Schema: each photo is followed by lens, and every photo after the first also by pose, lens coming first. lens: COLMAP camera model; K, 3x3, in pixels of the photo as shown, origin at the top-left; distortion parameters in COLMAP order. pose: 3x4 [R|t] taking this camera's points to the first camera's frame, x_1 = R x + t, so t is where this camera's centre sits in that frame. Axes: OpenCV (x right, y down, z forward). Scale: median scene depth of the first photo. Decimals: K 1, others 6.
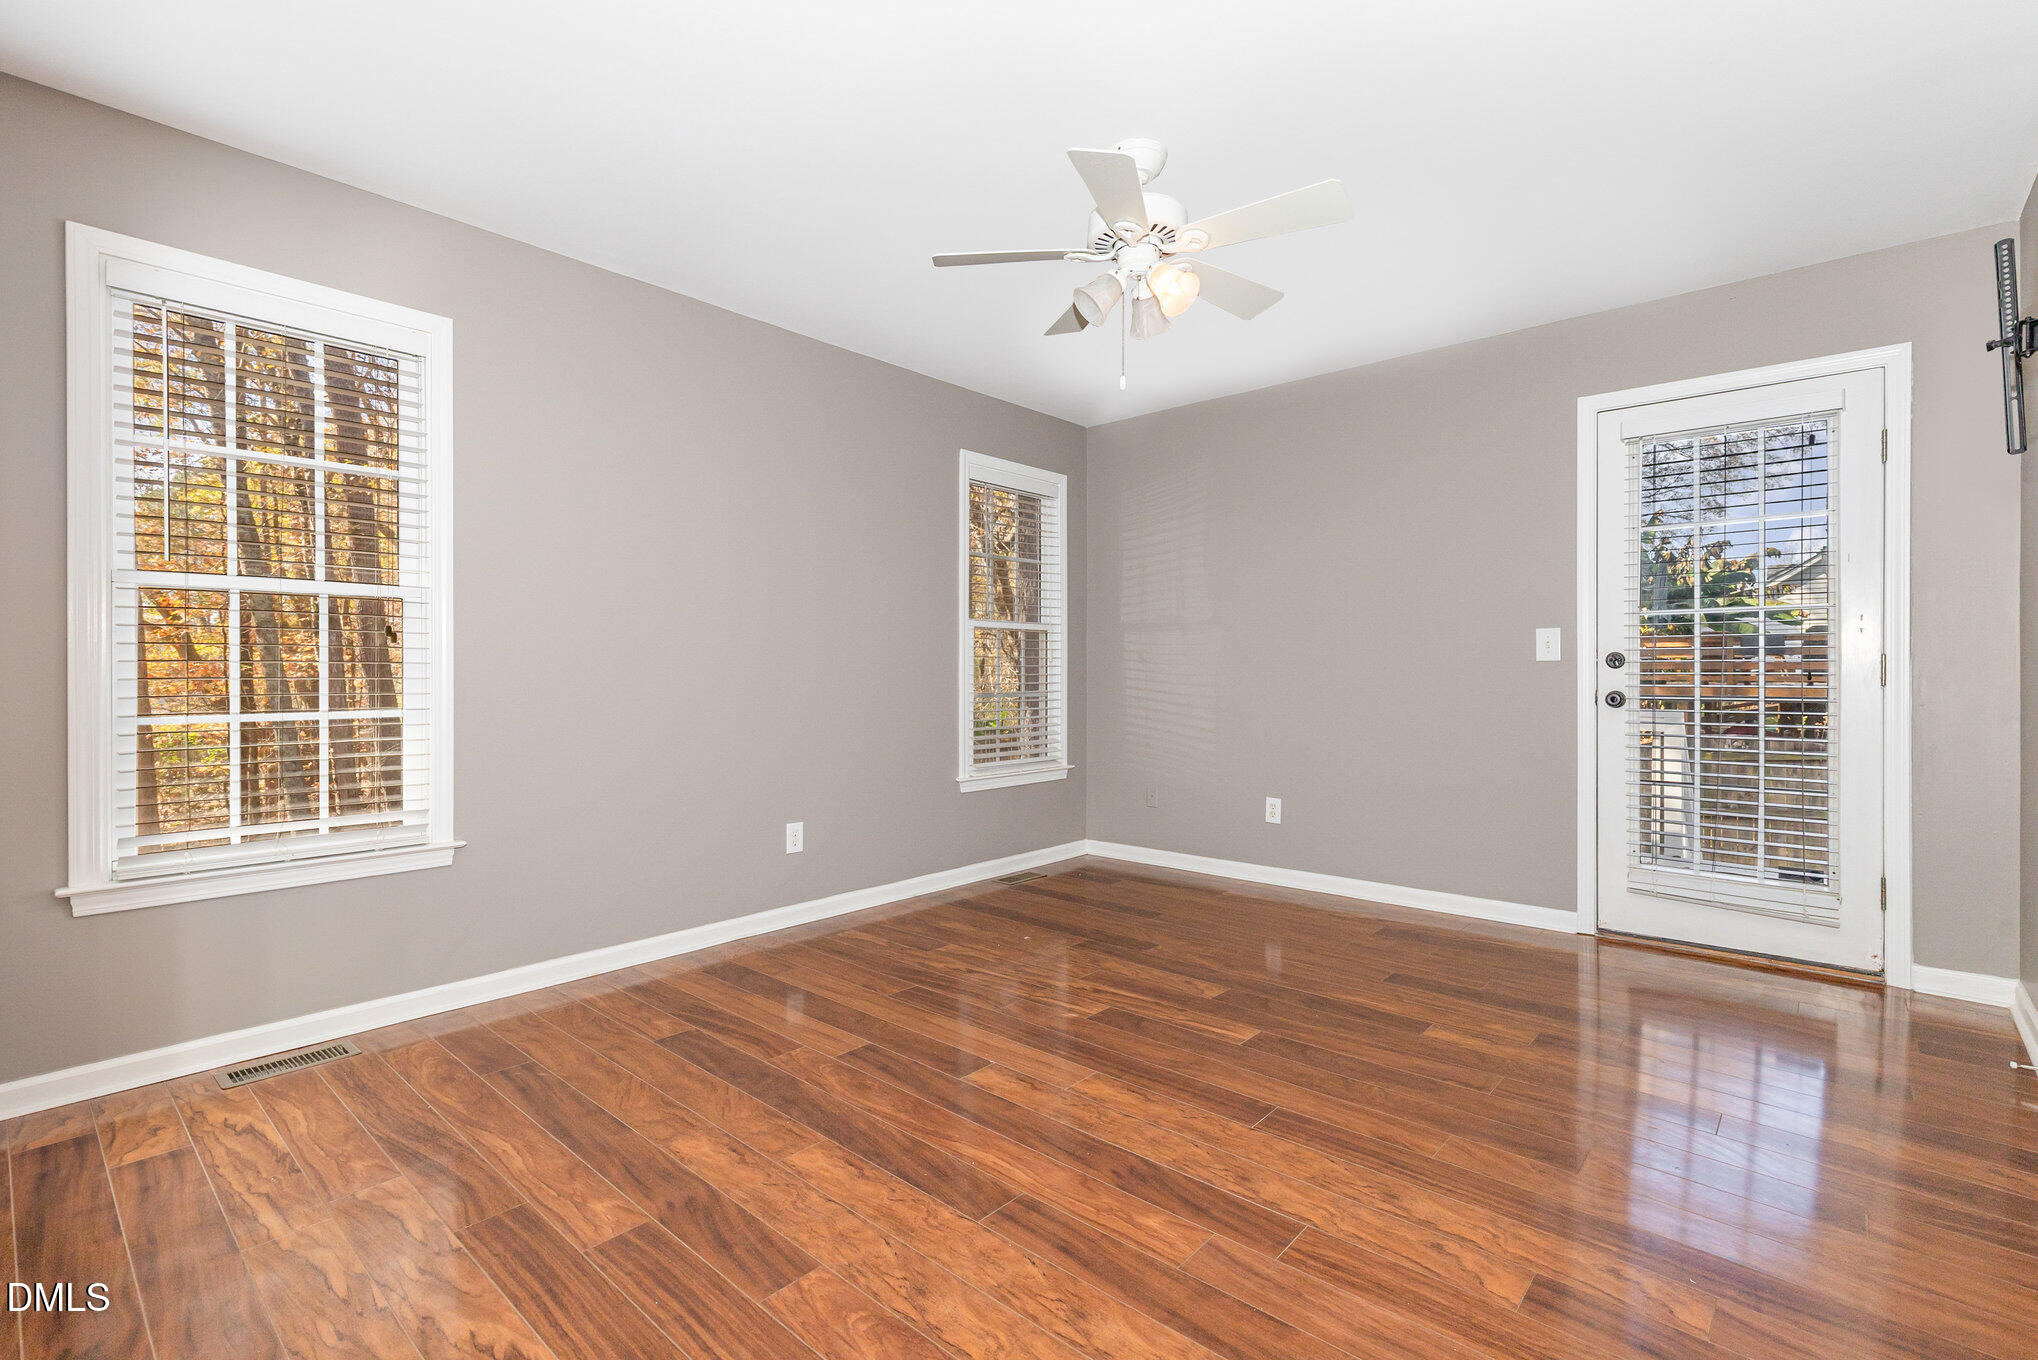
lens RADIAL K [[925.5, 0, 1019.4], [0, 925.5, 667.6], [0, 0, 1]] dist [0.008712, -0.000452]
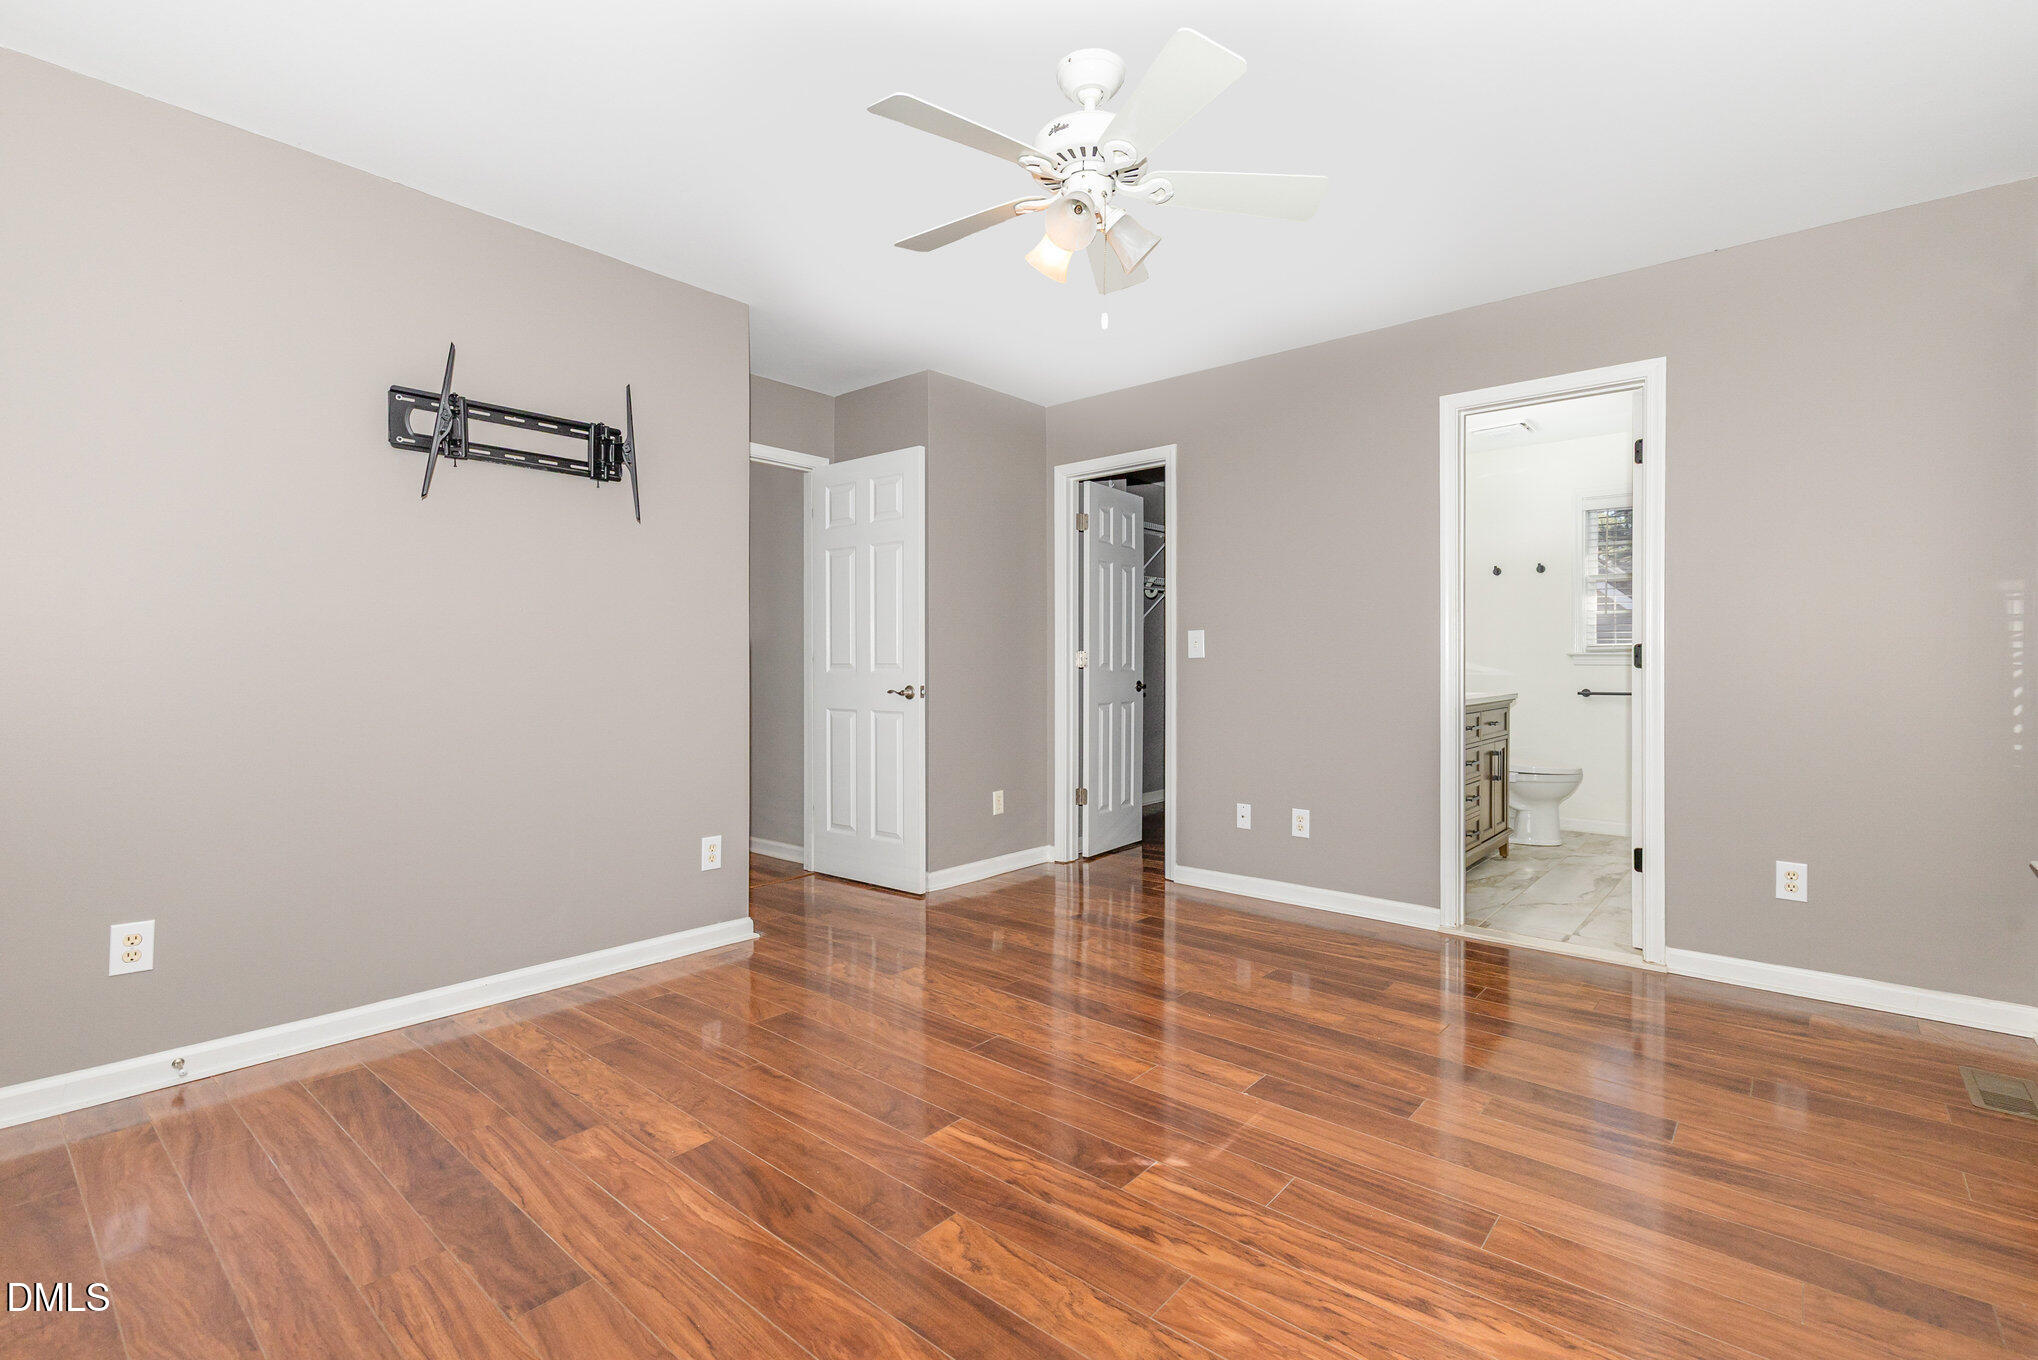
lens RADIAL K [[925.5, 0, 1019.4], [0, 925.5, 667.6], [0, 0, 1]] dist [0.008712, -0.000452]
pose [[-0.999808, -0.002532, -0.019437, 0.205206], [-0.002619, 0.999987, 0.004442, 0.001338], [0.019425, 0.004492, -0.999801, 1.843906]]
